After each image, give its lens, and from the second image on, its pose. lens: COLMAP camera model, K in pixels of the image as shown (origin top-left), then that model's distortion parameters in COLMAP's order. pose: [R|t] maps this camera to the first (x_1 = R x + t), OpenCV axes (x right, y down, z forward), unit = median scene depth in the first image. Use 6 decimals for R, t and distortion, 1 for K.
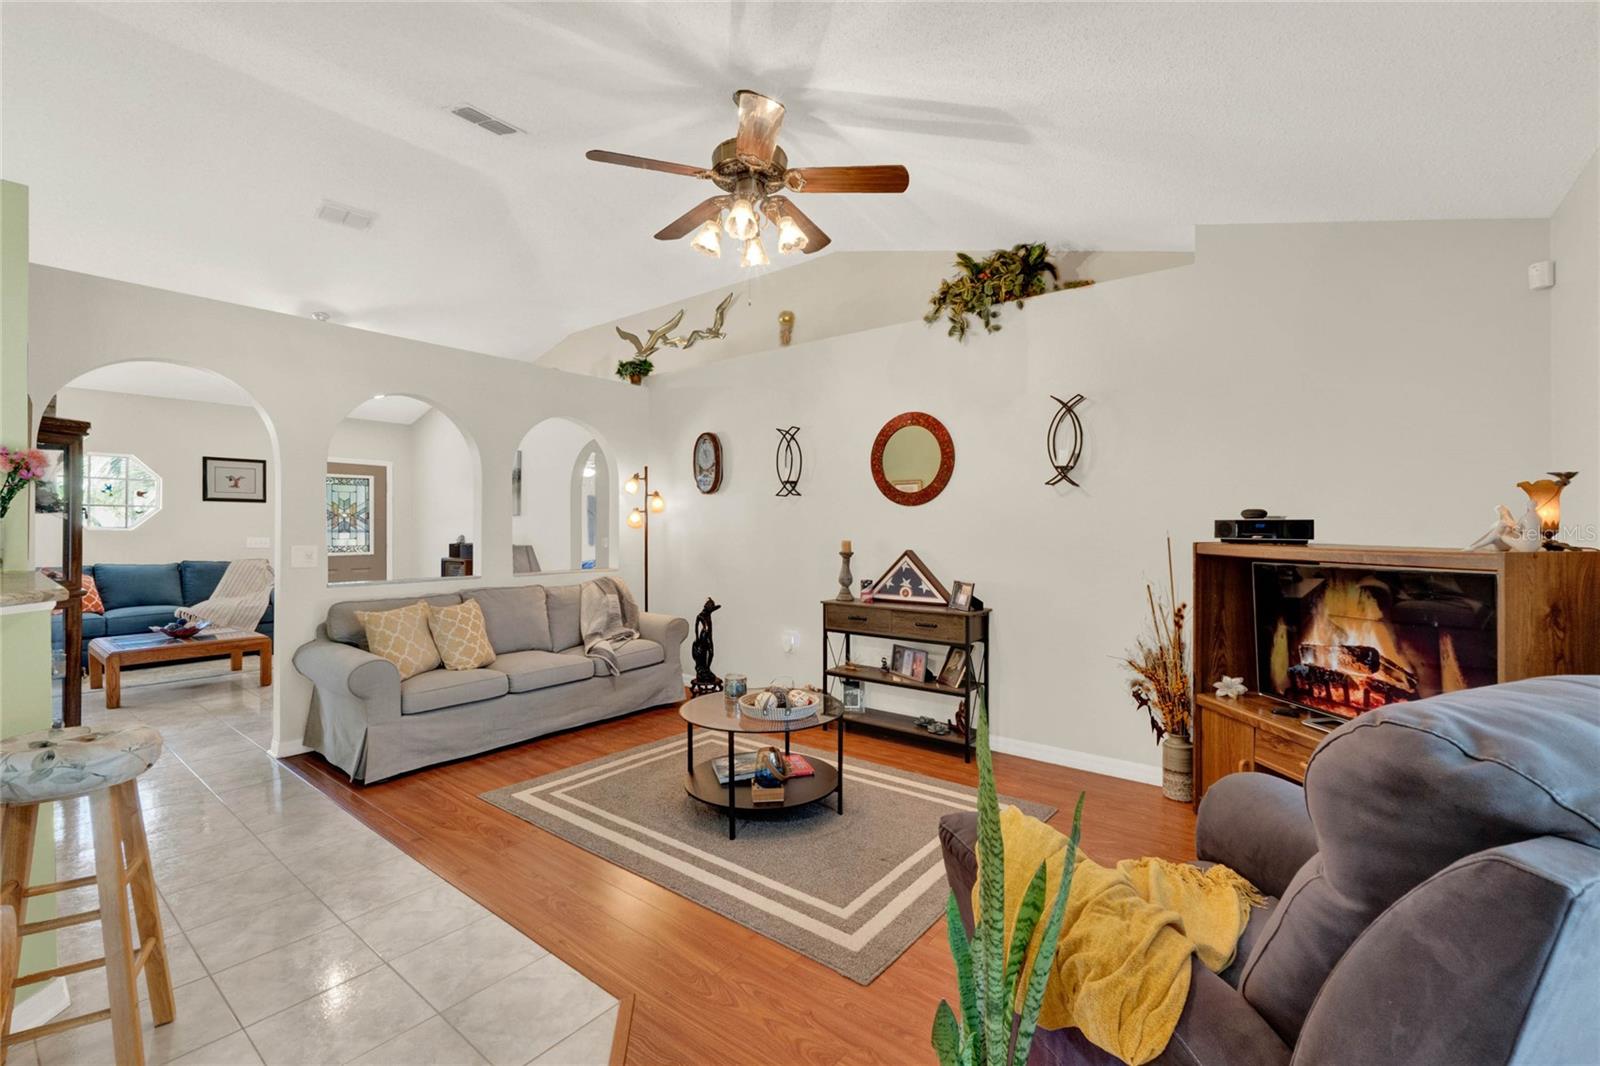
lens RADIAL K [[686.0, 0, 795.6], [0, 686.0, 527.0], [0, 0, 1]] dist [-0.005676, -0.000399]
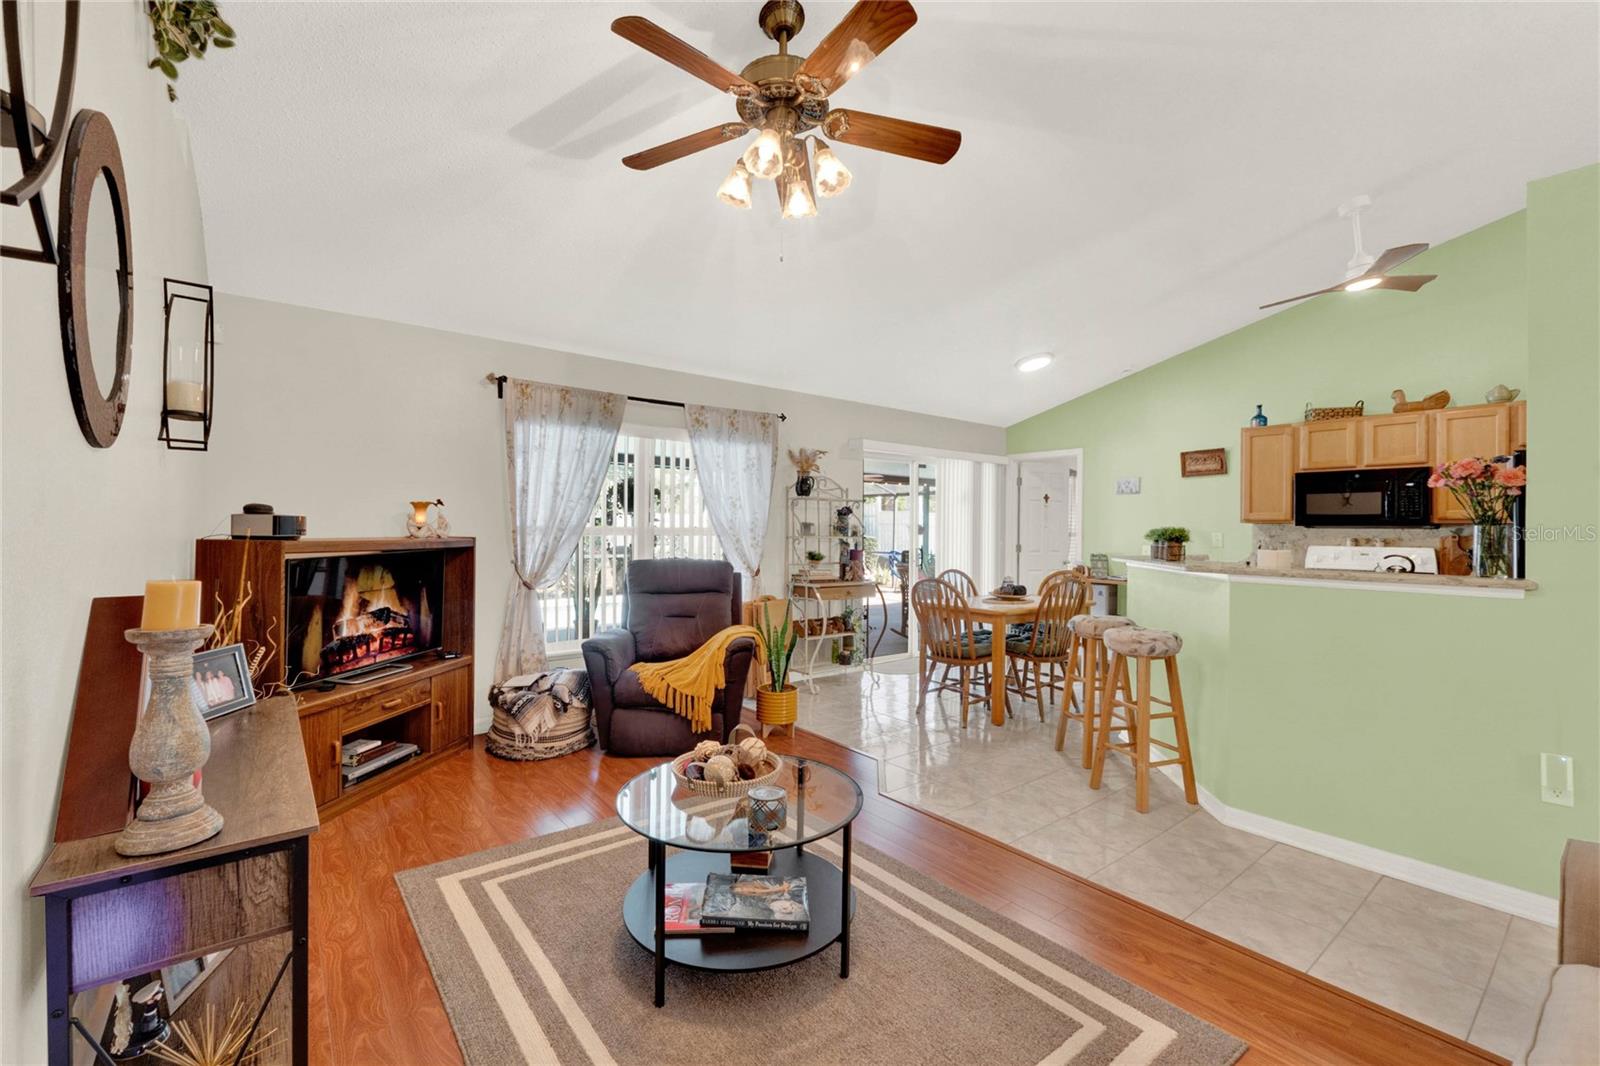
lens RADIAL K [[677.9, 0, 792.6], [0, 677.9, 528.6], [0, 0, 1]] dist [-0.006336, -0.000414]
pose [[-0.969875, -0.004686, 0.243558, -0.201184], [-0.004627, 0.999989, 0.000813, 0.001698], [-0.243559, -0.000338, -0.969886, 1.263715]]
